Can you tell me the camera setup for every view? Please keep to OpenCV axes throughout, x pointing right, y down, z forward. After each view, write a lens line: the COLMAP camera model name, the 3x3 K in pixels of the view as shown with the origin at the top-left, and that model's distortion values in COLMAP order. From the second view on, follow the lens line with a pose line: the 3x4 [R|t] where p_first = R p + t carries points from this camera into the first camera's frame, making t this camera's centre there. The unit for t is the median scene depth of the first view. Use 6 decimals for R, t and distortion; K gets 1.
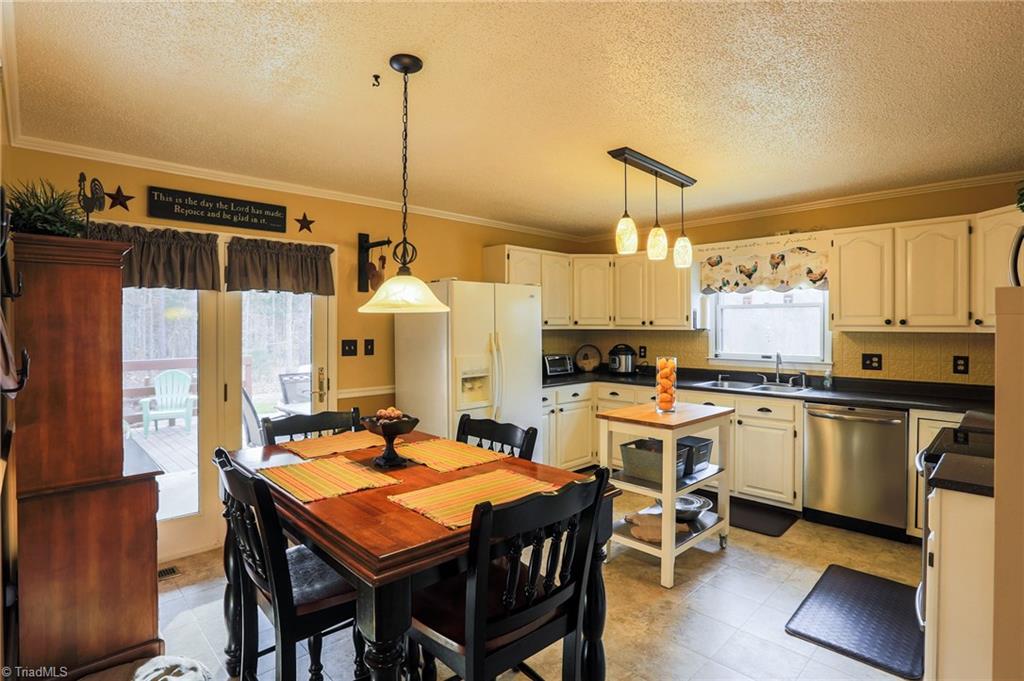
lens RADIAL K [[515.6, 0, 506.7], [0, 515.6, 324.4], [0, 0, 1]] dist [-0.058438, 0.030668]
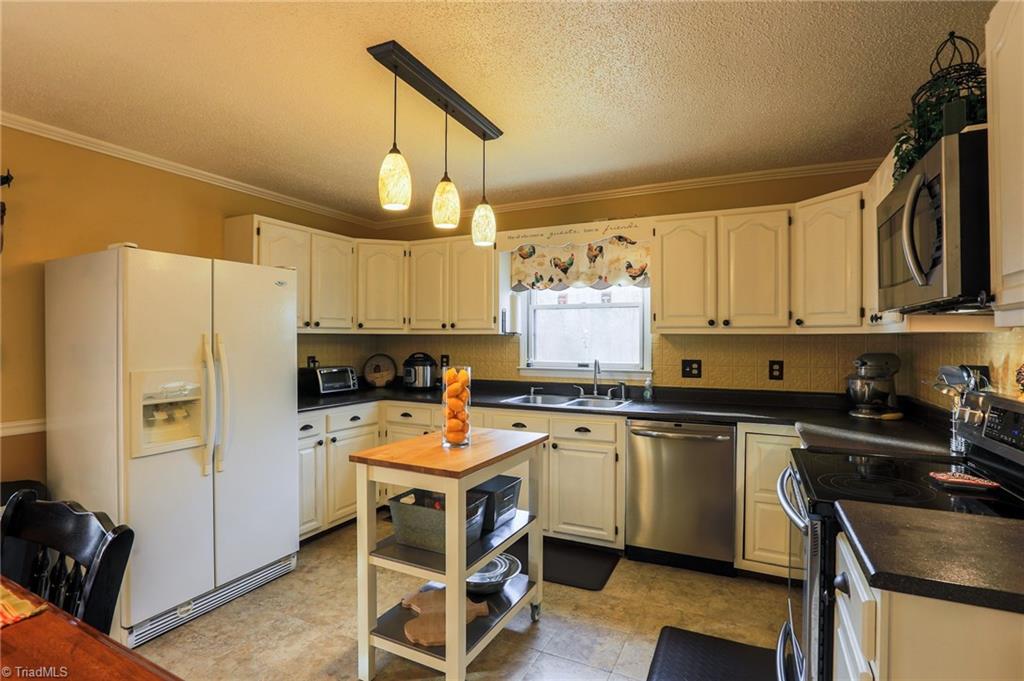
lens RADIAL K [[515.6, 0, 506.7], [0, 515.6, 324.4], [0, 0, 1]] dist [-0.058438, 0.030668]
pose [[0.943348, 0.010570, 0.331635, 0.117068], [-0.002375, 0.999682, -0.025106, 0.019681], [-0.331795, 0.022896, 0.943074, 0.259811]]
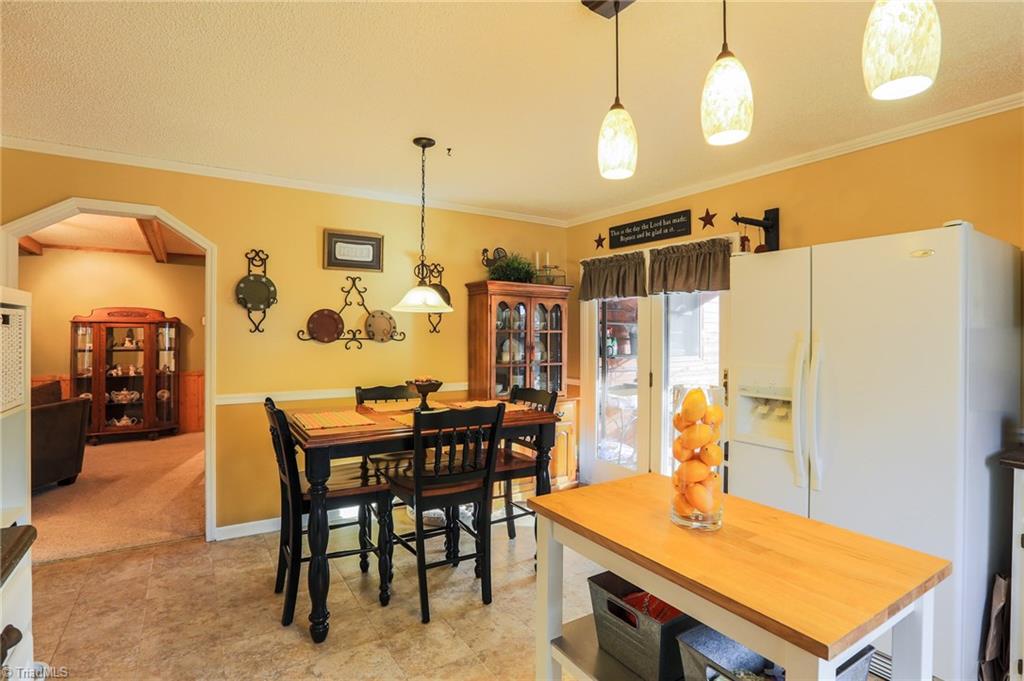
lens RADIAL K [[515.6, 0, 506.7], [0, 515.6, 324.4], [0, 0, 1]] dist [-0.058438, 0.030668]
pose [[-0.192592, -0.013834, -0.981181, 0.614486], [0.000965, 0.999897, -0.014287, 0.016969], [0.981278, -0.003699, -0.192559, 0.779308]]
